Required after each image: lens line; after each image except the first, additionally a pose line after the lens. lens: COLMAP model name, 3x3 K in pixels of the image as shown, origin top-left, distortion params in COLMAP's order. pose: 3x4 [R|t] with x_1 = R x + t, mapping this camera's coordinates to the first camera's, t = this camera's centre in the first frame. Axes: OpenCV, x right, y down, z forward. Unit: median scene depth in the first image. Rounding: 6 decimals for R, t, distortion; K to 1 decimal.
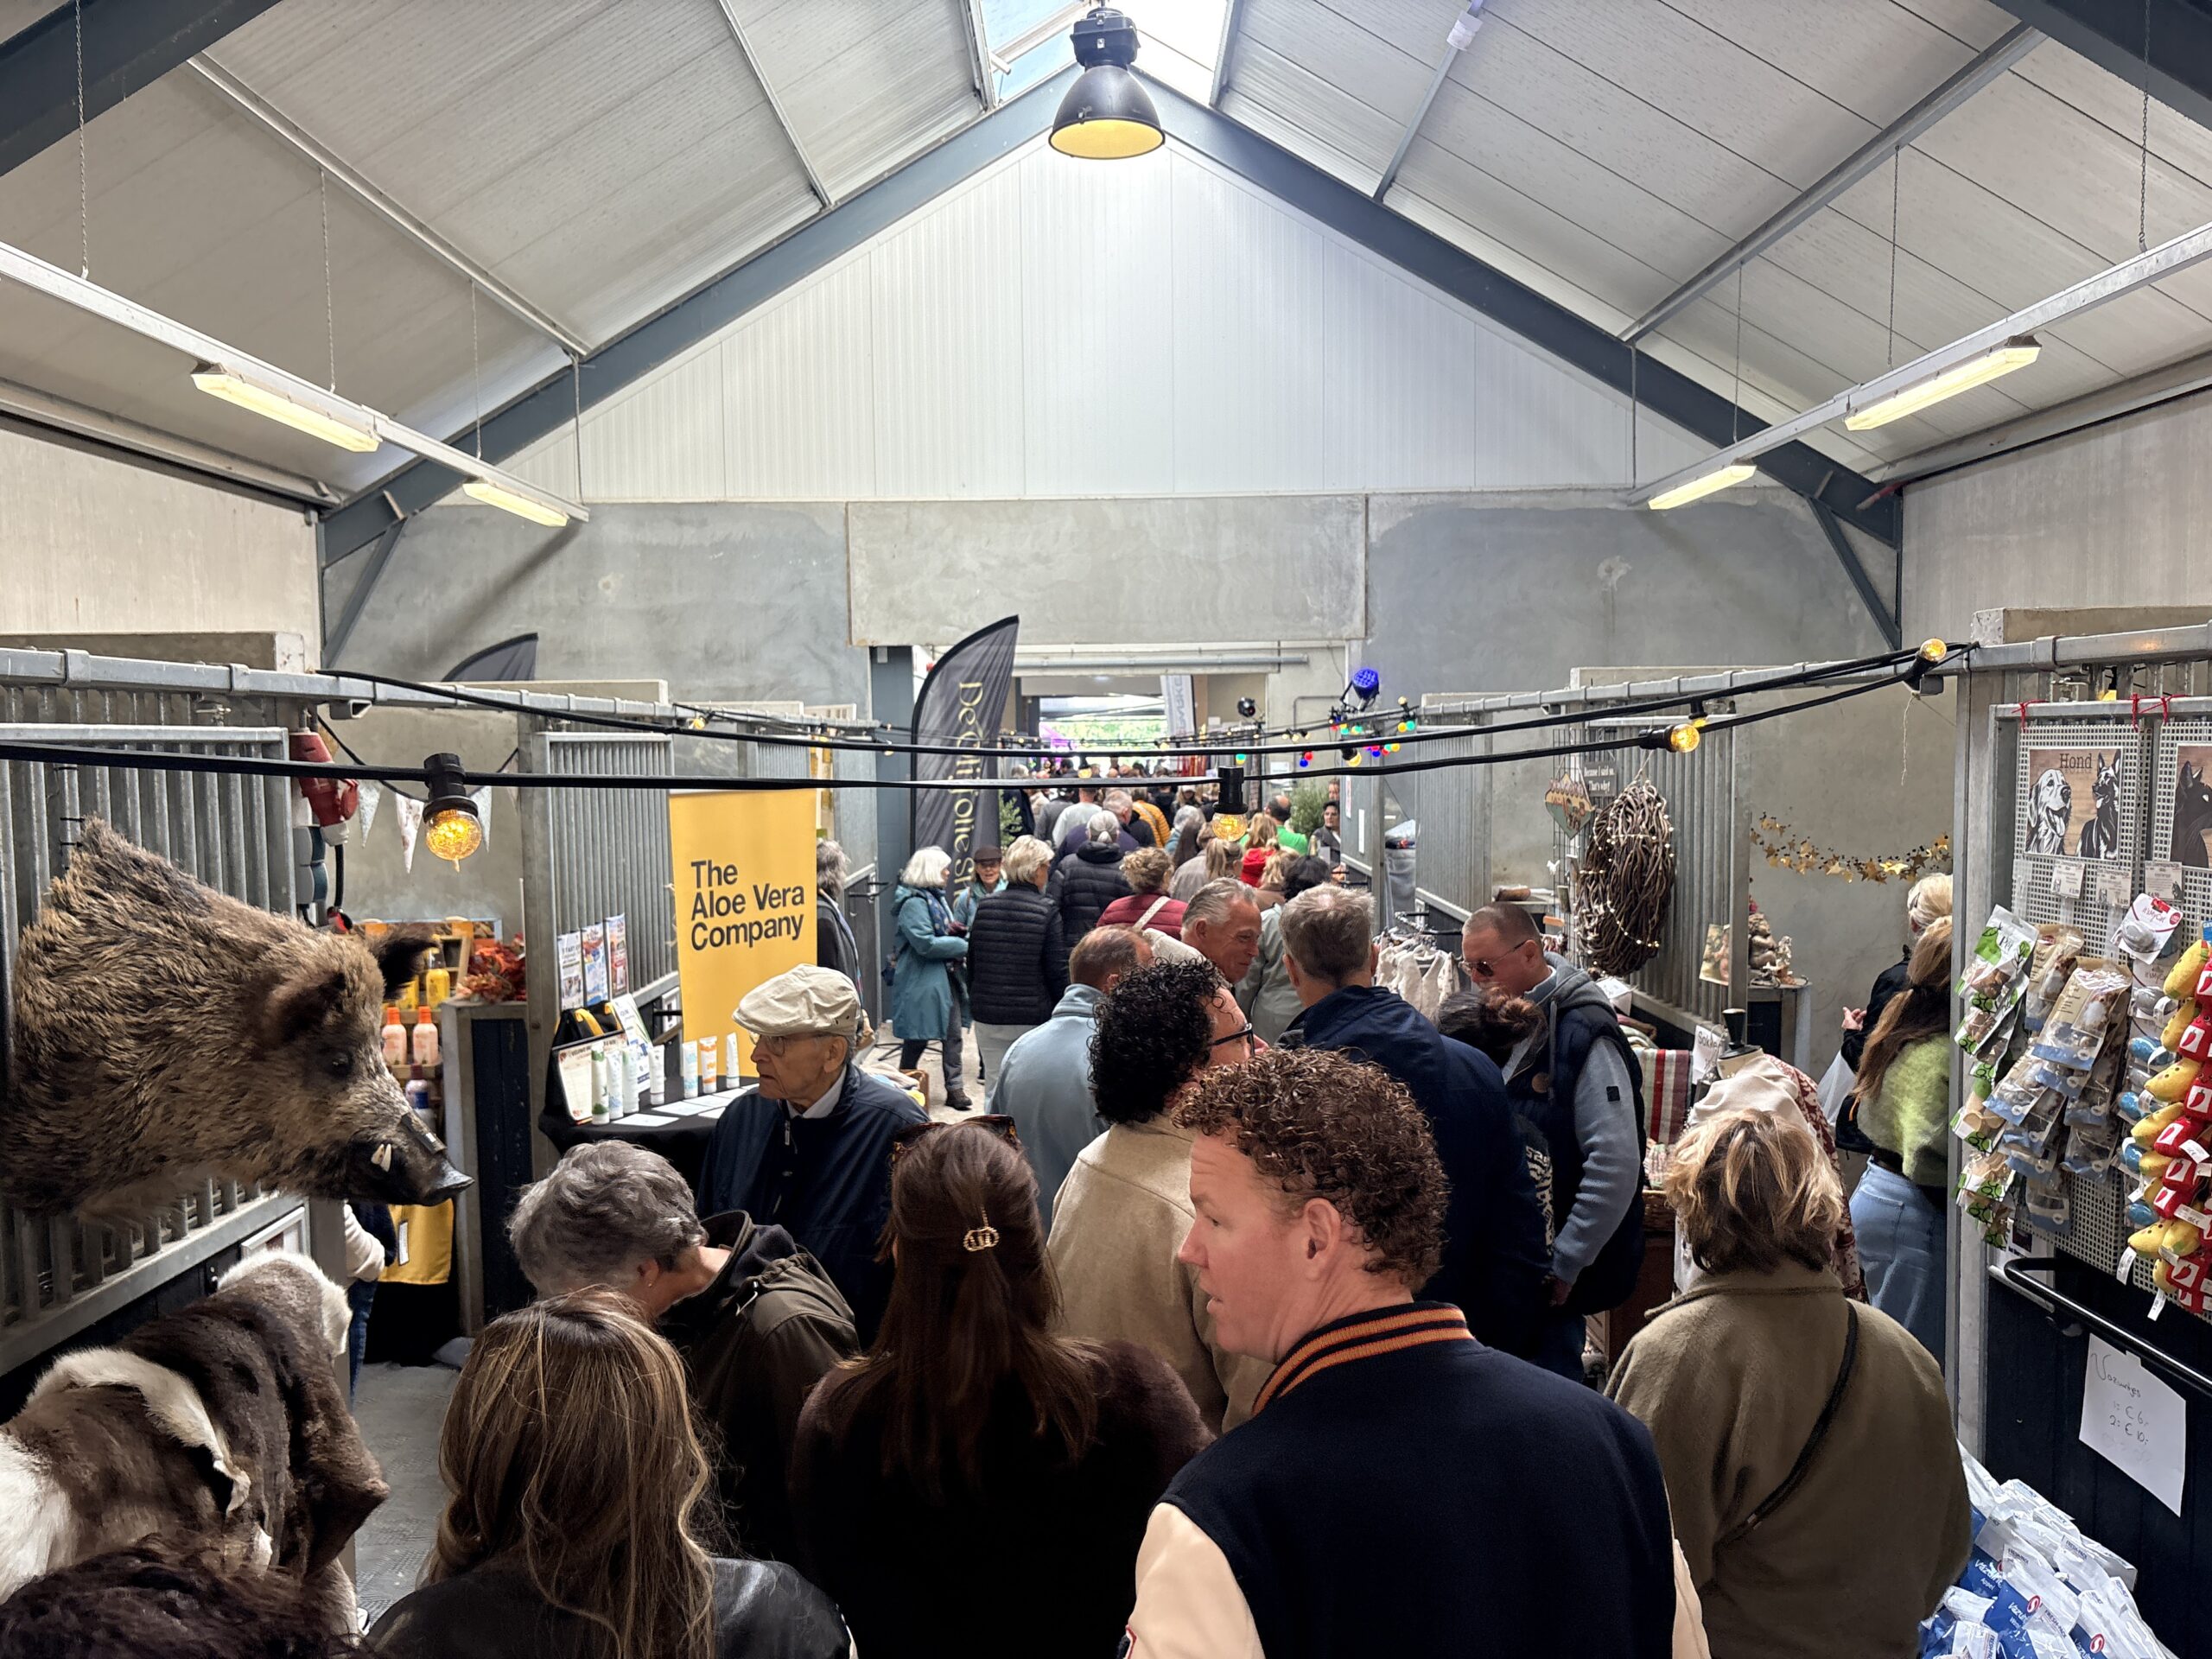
lens RADIAL K [[1659.5, 0, 1094.7], [0, 1659.5, 834.7], [0, 0, 1]] dist [0.020374, -0.018404]
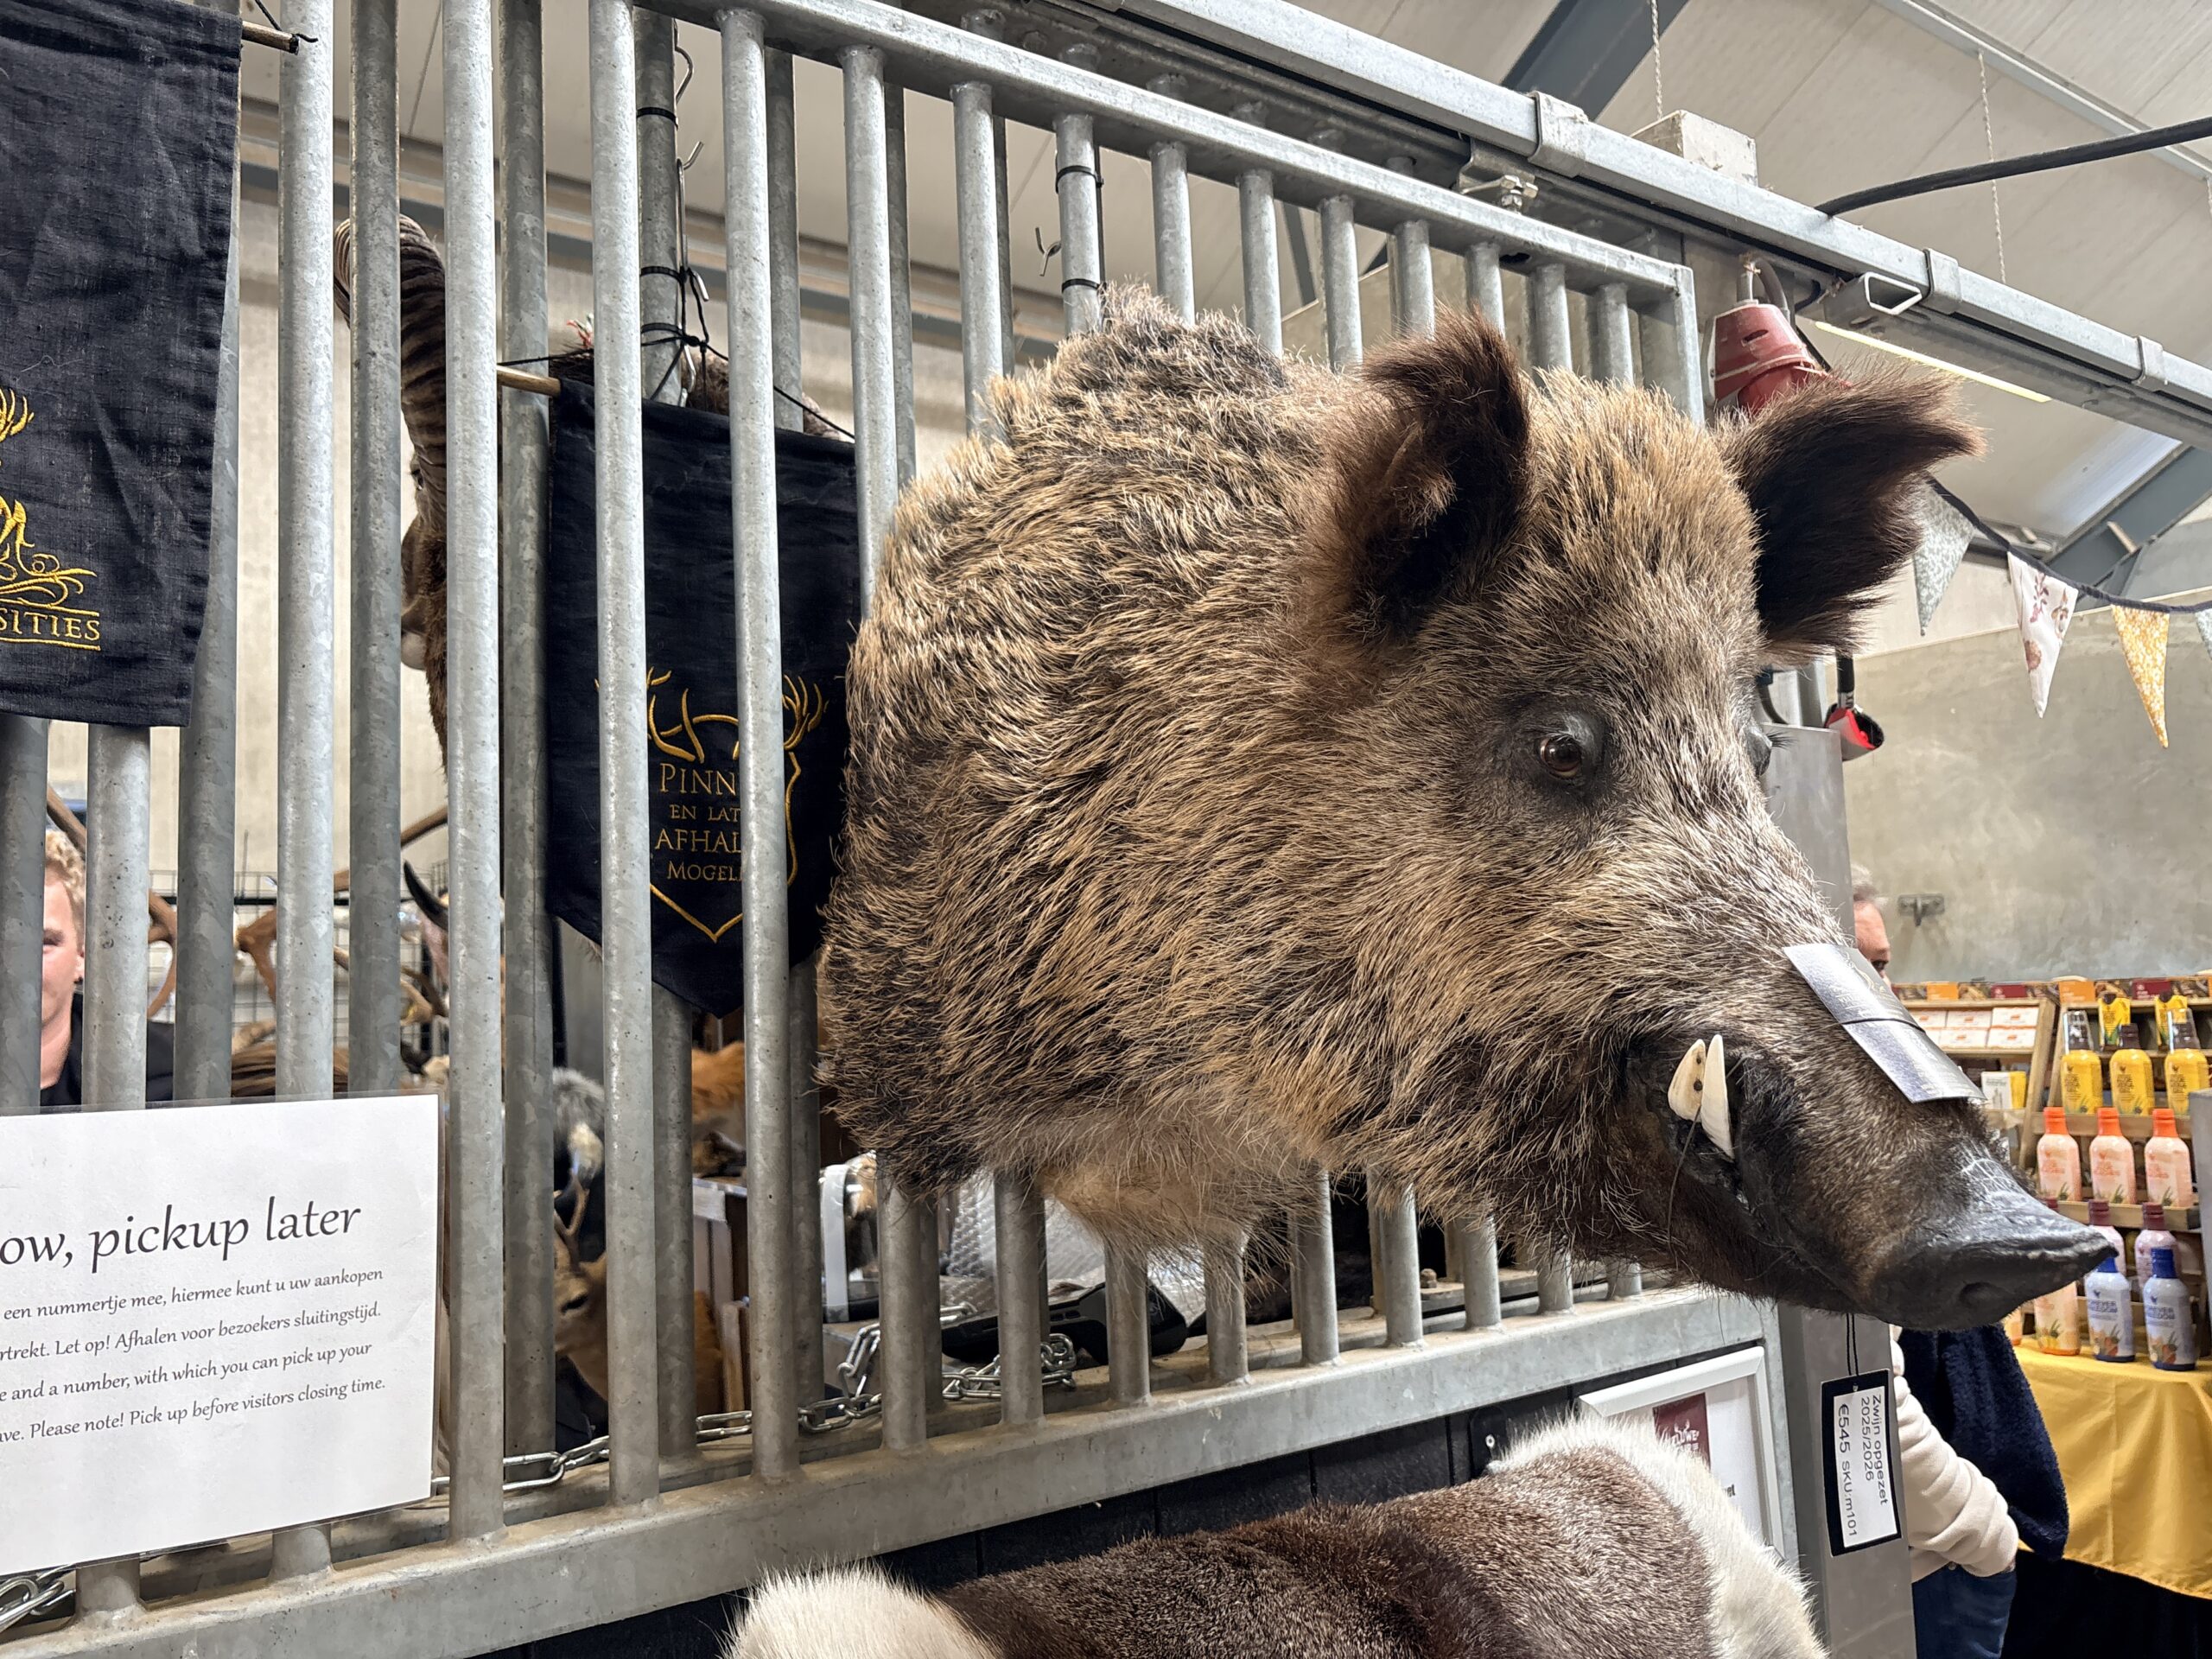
lens RADIAL K [[1659.5, 0, 1091.5], [0, 1659.5, 838.9], [0, 0, 1]] dist [0.020374, -0.018404]
pose [[0.561718, -0.086368, -0.822808, -0.270607], [-0.014790, 0.993329, -0.114364, 0.187500], [0.827196, 0.076409, 0.556694, 0.785614]]
